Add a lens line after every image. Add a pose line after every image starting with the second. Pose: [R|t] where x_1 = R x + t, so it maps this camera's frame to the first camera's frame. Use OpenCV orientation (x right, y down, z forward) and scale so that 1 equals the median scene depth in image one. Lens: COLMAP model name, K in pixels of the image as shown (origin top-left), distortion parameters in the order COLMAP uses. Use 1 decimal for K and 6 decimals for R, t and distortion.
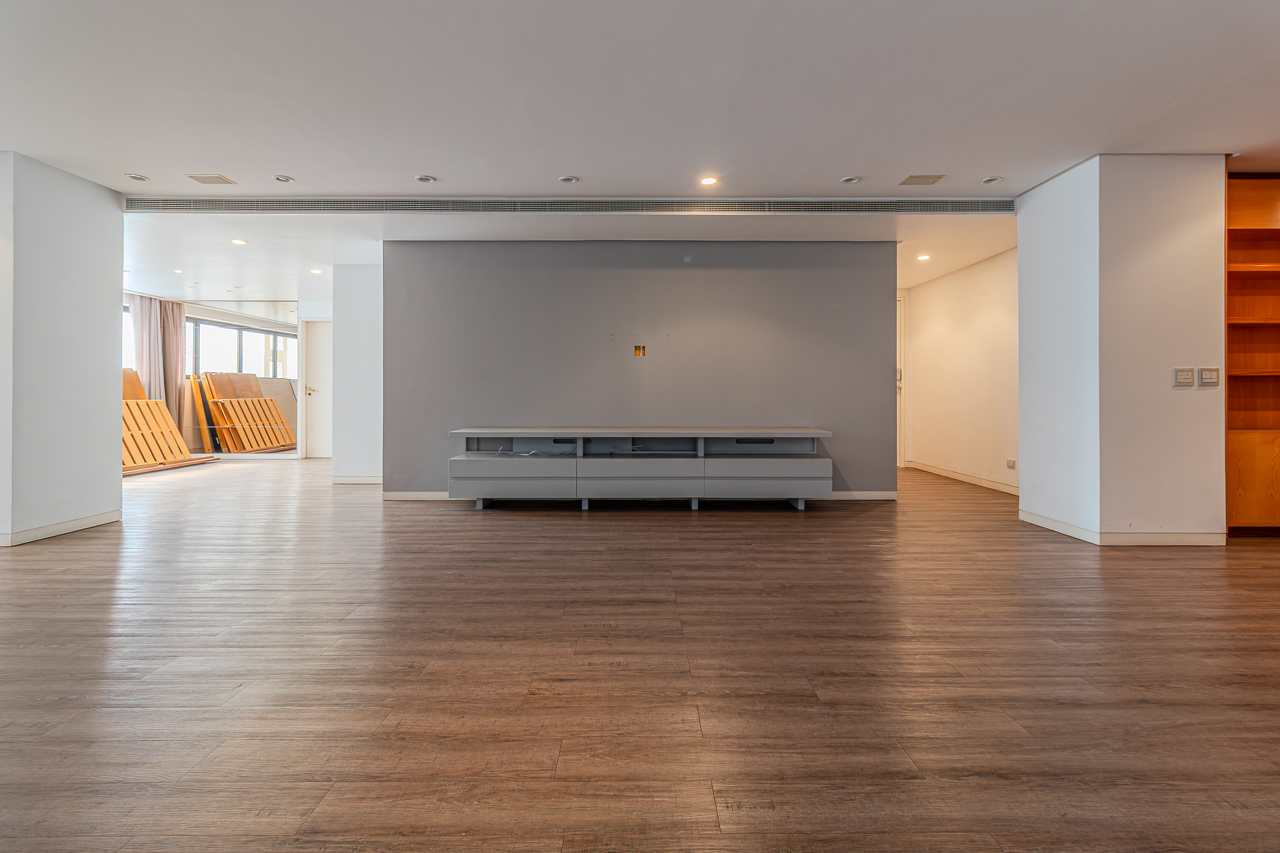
lens RADIAL K [[591.4, 0, 640.5], [0, 591.4, 385.3], [0, 0, 1]] dist [0.002725, 0.000041]
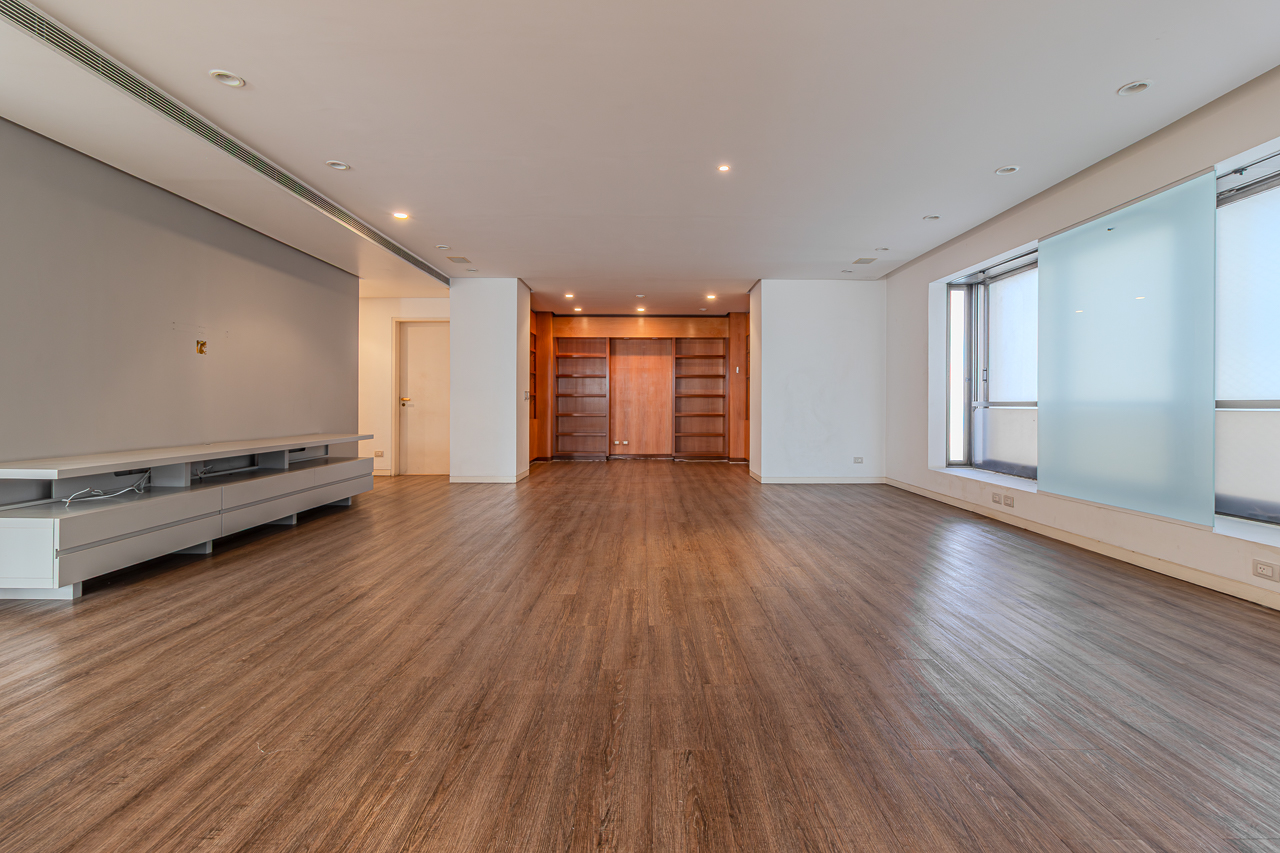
lens RADIAL K [[597.9, 0, 643.7], [0, 597.9, 403.9], [0, 0, 1]] dist [0.003429, 0.000650]
pose [[-0.002025, -0.004254, 0.999989, -0.932477], [-0.013012, 0.999906, 0.004228, 0.005348], [-0.999913, -0.013004, -0.002080, 0.486300]]
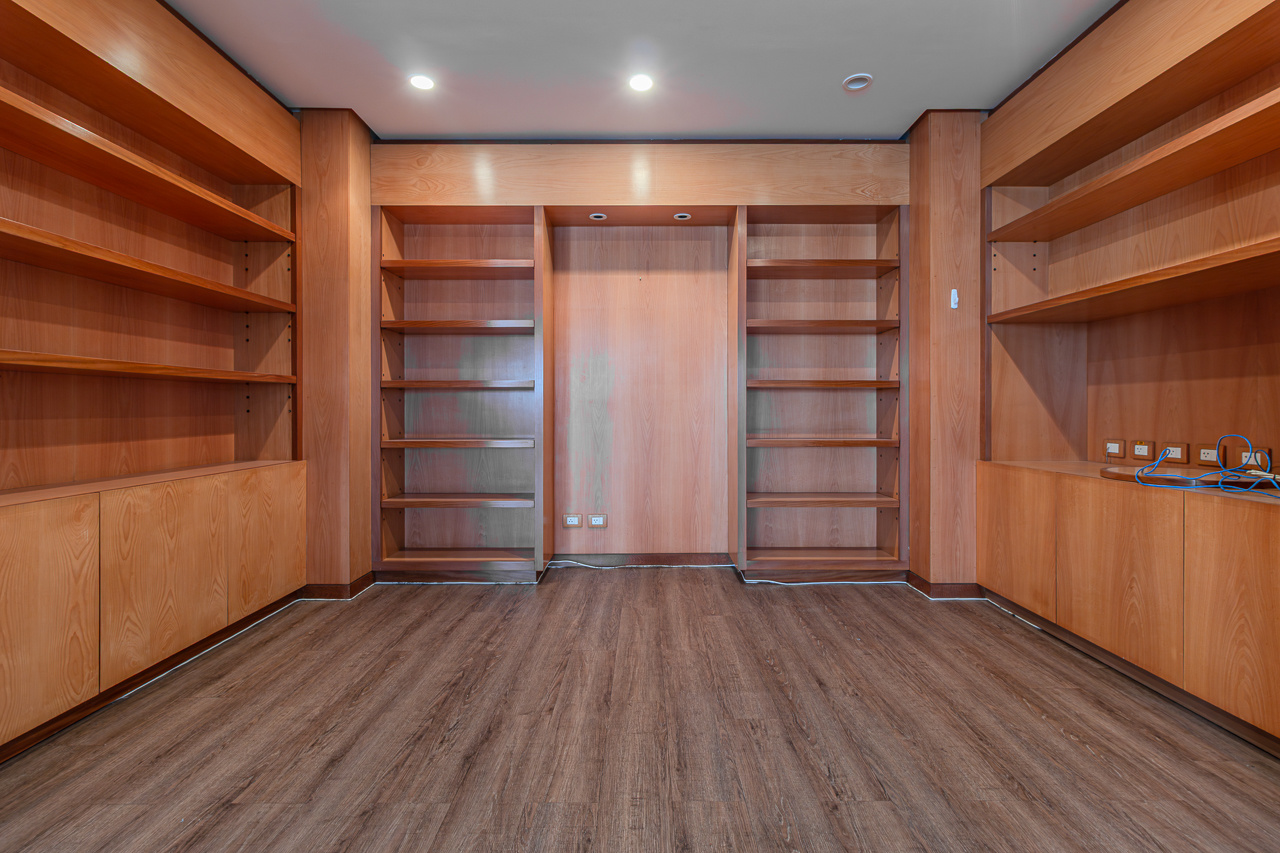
lens RADIAL K [[597.9, 0, 643.7], [0, 597.9, 403.9], [0, 0, 1]] dist [0.003429, 0.000650]
pose [[-0.004459, -0.009399, 0.999946, 0.523985], [-0.011016, 0.999896, 0.009350, 0.000680], [-0.999929, -0.010974, -0.004562, 0.493226]]
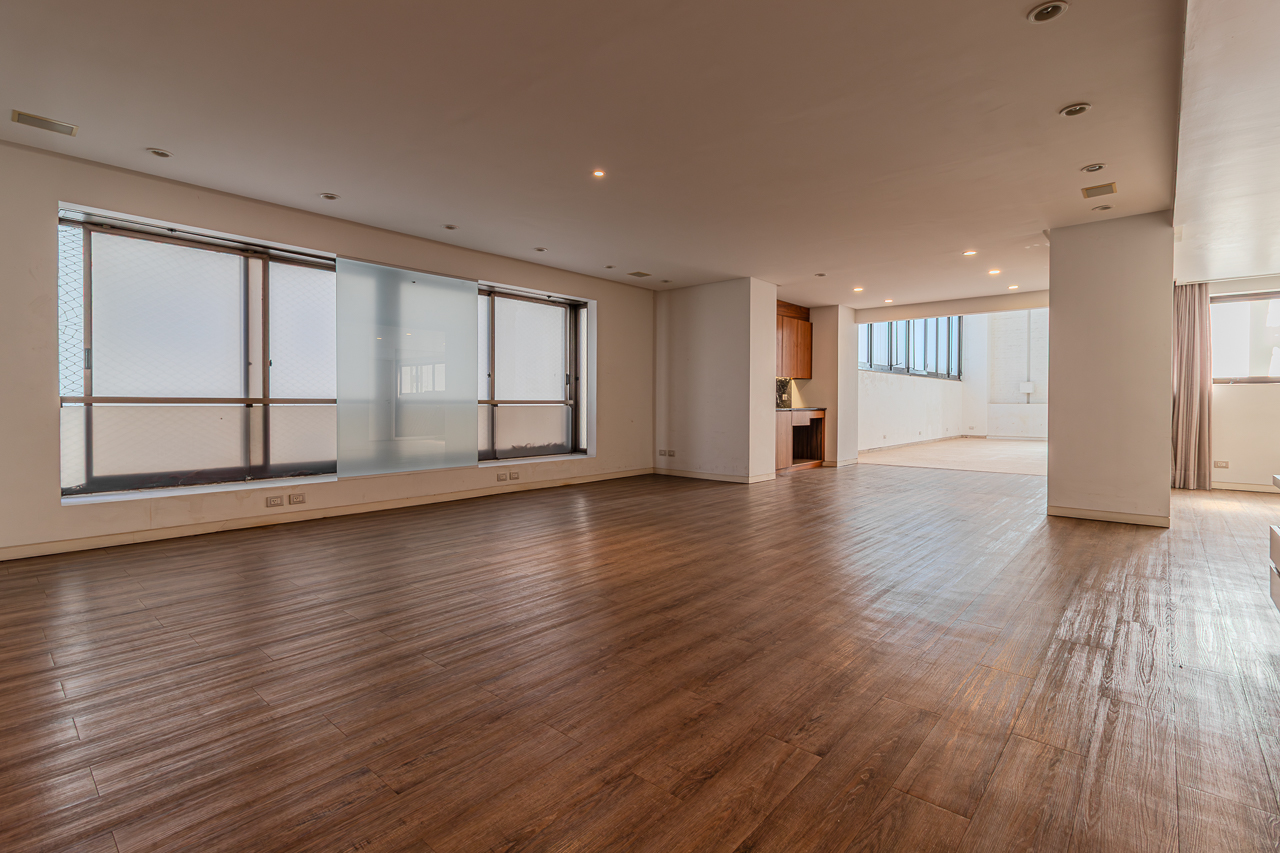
lens RADIAL K [[597.9, 0, 643.7], [0, 597.9, 403.9], [0, 0, 1]] dist [0.003429, 0.000650]
pose [[-0.659939, -0.004601, -0.751305, 0.493946], [0.002488, 0.999962, -0.008309, 0.016308], [0.751315, -0.007353, -0.659903, 0.987245]]
